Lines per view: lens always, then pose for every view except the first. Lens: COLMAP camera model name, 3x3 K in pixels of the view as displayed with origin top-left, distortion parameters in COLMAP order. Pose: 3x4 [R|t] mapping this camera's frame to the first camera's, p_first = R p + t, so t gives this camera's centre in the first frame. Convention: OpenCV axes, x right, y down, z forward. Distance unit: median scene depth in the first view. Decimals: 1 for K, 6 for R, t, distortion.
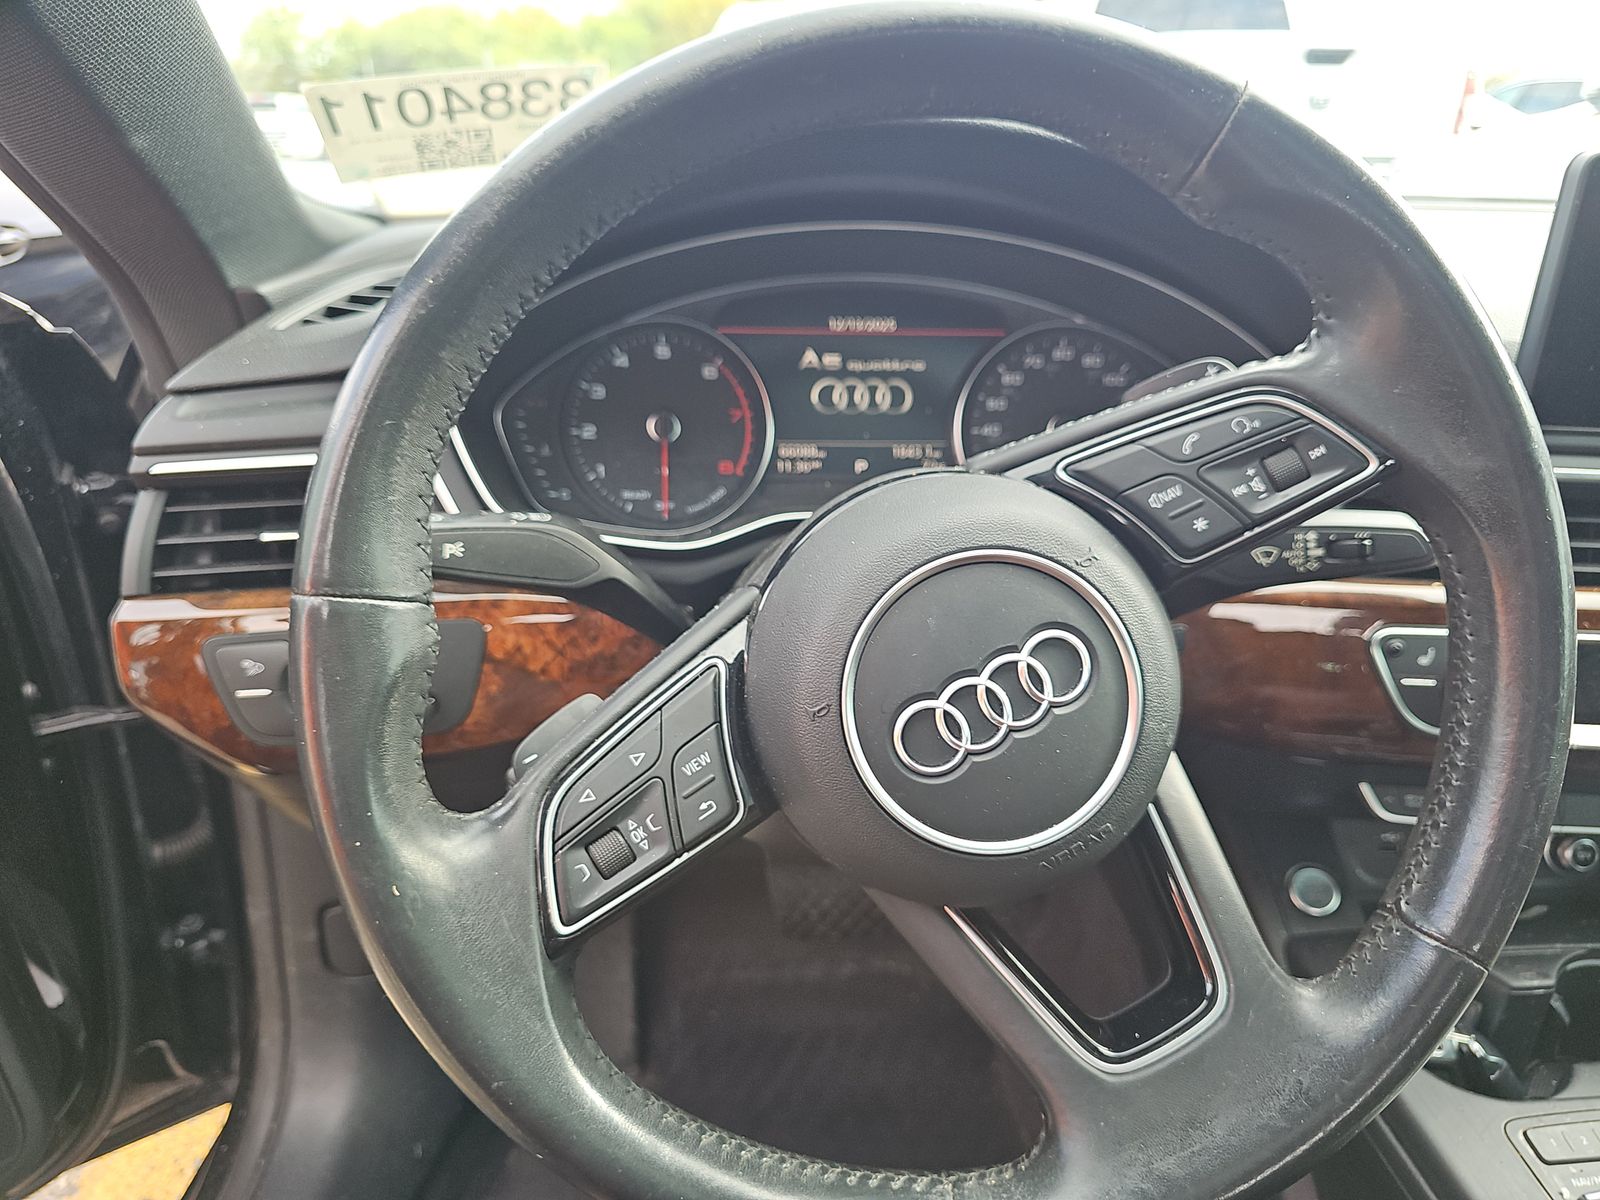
lens RADIAL K [[1127.8, 0, 802.6], [0, 1127.8, 621.5], [0, 0, 1]] dist [0.012293, -0.030113]
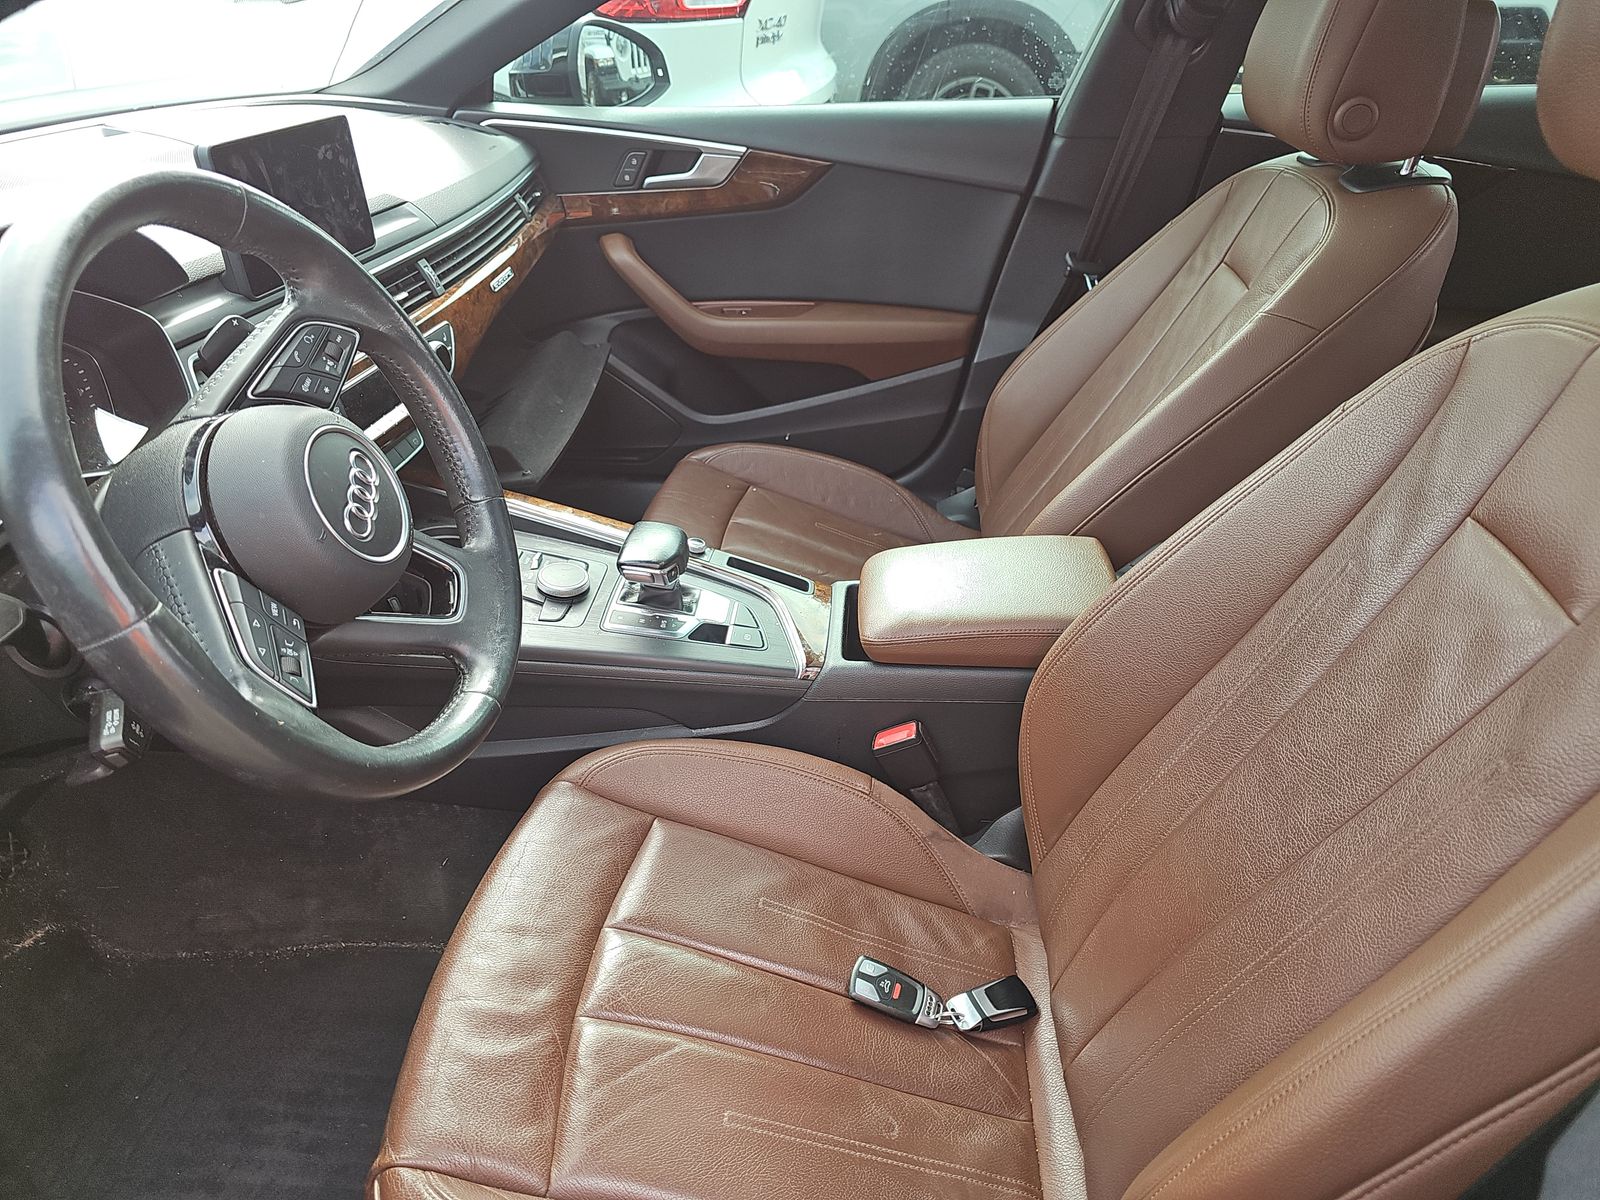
lens RADIAL K [[1059.7, 0, 808.2], [0, 1059.7, 594.5], [0, 0, 1]] dist [0.052614, -0.076824]
pose [[0.136653, -0.536131, 0.833000, -1.314634], [0.402457, 0.798412, 0.447847, -0.299015], [-0.905182, 0.274047, 0.324876, -0.318219]]
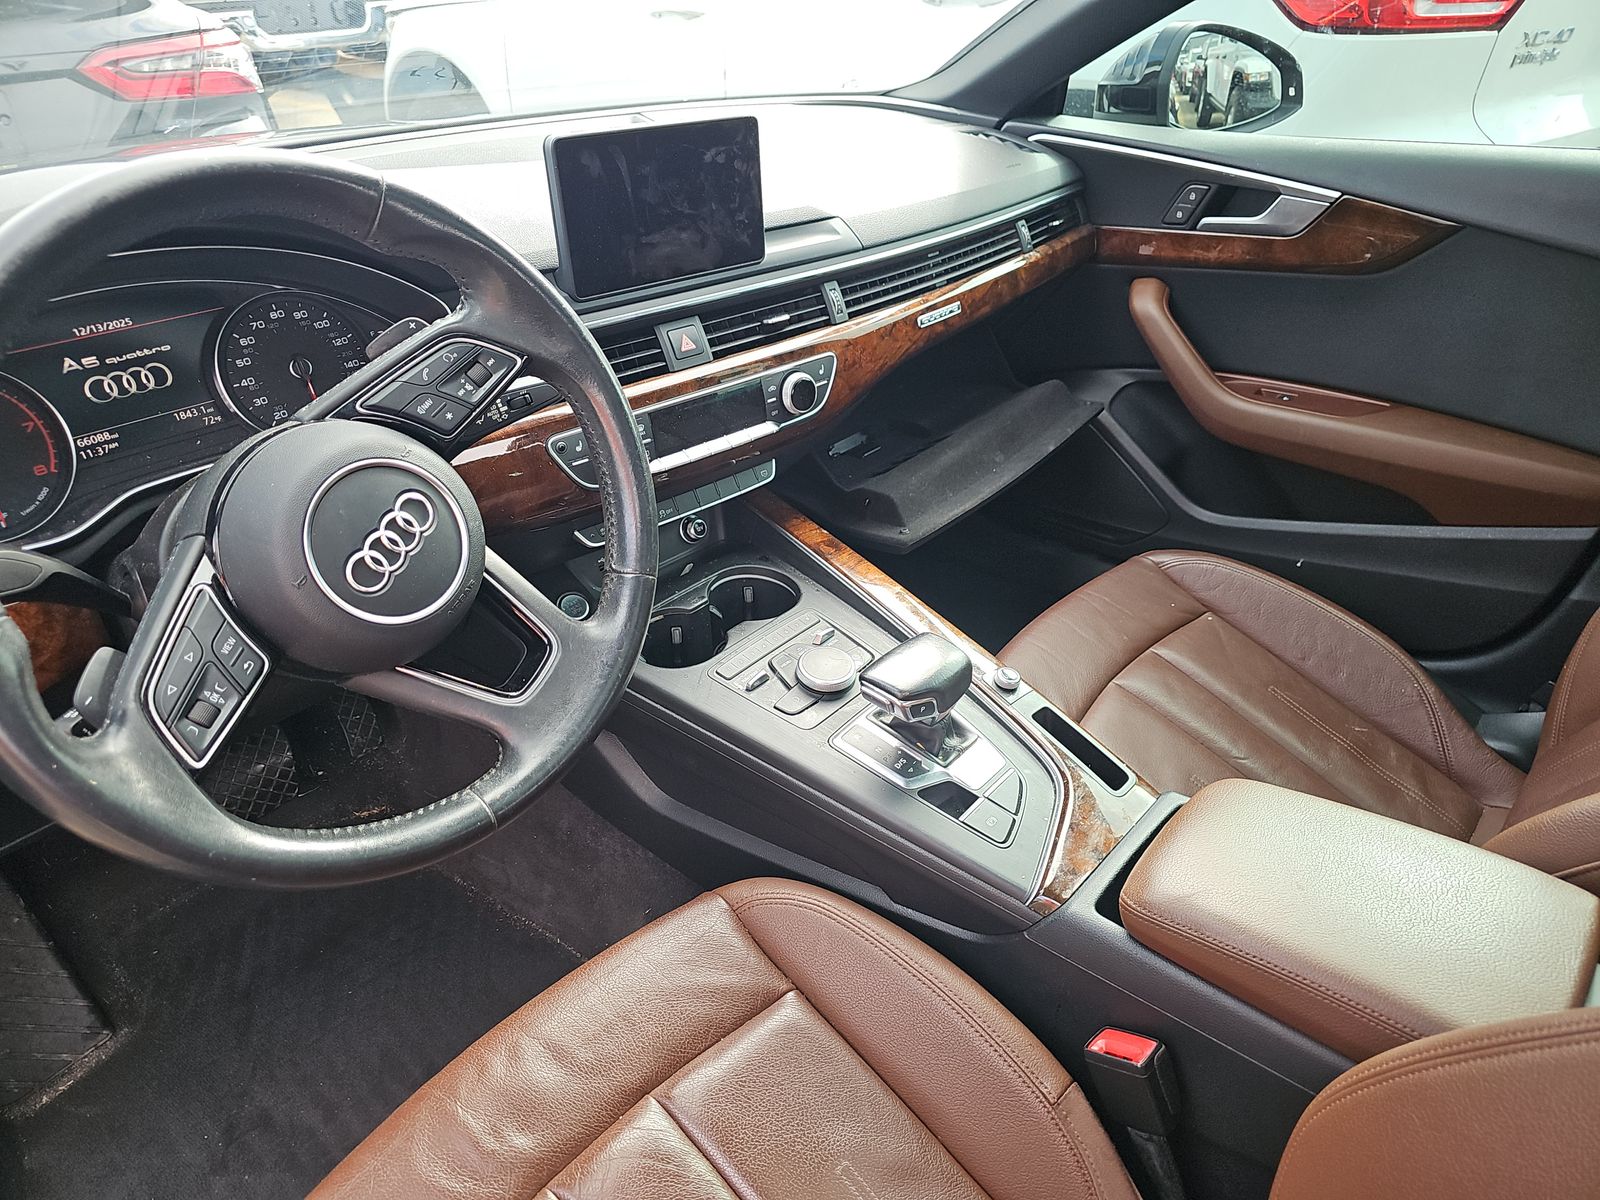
lens RADIAL K [[1074.5, 0, 811.1], [0, 1074.5, 597.8], [0, 0, 1]] dist [0.036064, -0.026608]
pose [[0.704559, -0.387728, 0.594360, -0.382620], [0.312600, 0.921478, 0.230564, -0.033153], [-0.637086, 0.023351, 0.770439, -0.706381]]
